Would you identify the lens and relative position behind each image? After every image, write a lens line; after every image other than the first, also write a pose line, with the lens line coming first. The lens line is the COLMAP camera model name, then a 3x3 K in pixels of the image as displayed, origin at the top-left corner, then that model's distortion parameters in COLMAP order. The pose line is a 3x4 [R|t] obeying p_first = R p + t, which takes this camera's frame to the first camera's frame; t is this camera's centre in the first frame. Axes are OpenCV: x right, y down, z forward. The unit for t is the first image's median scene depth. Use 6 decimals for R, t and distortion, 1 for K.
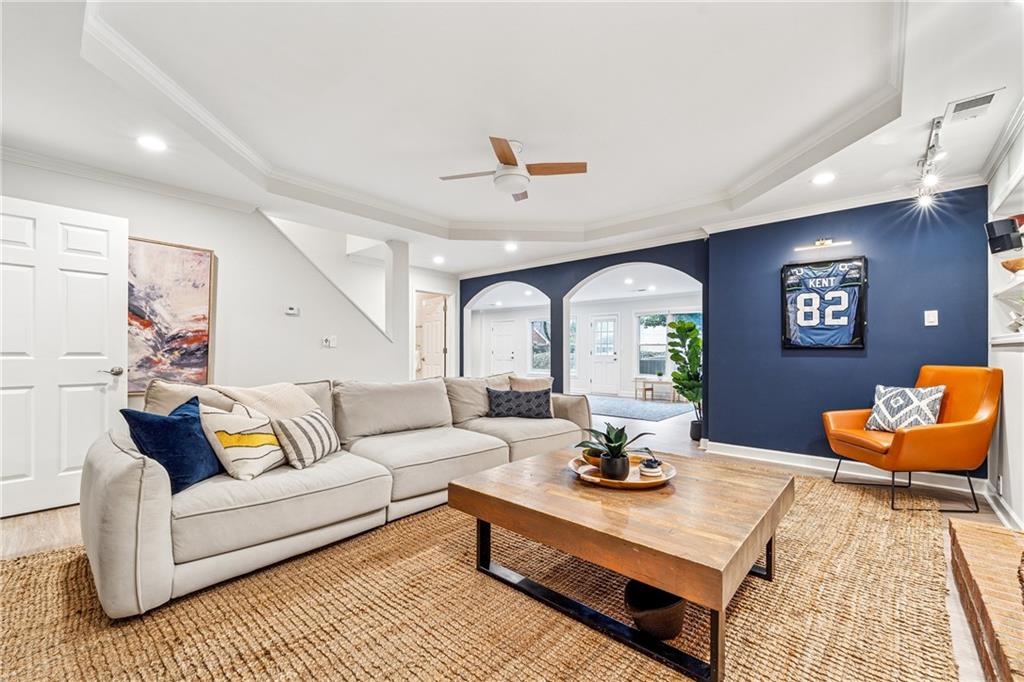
lens RADIAL K [[418.5, 0, 511.1], [0, 418.5, 349.7], [0, 0, 1]] dist [0.004137, -0.000278]
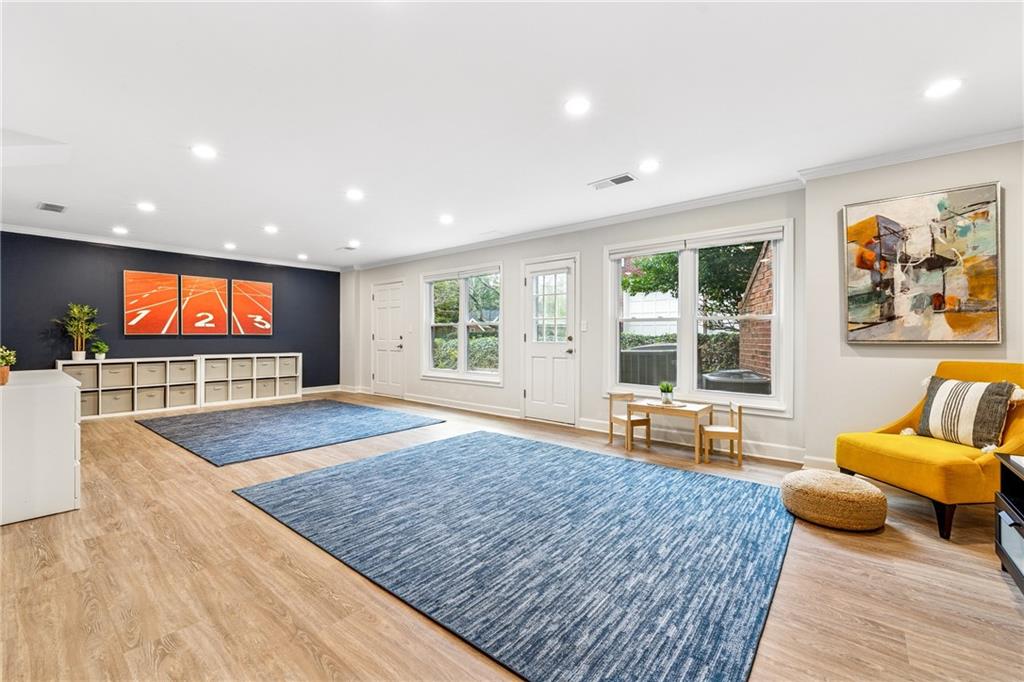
lens RADIAL K [[418.5, 0, 515.3], [0, 418.5, 339.2], [0, 0, 1]] dist [0.004137, -0.000278]
pose [[0.999183, -0.000921, 0.040395, 0.165357], [0.000494, 0.999944, 0.010573, 0.004367], [-0.040402, -0.010544, 0.999128, 0.518559]]
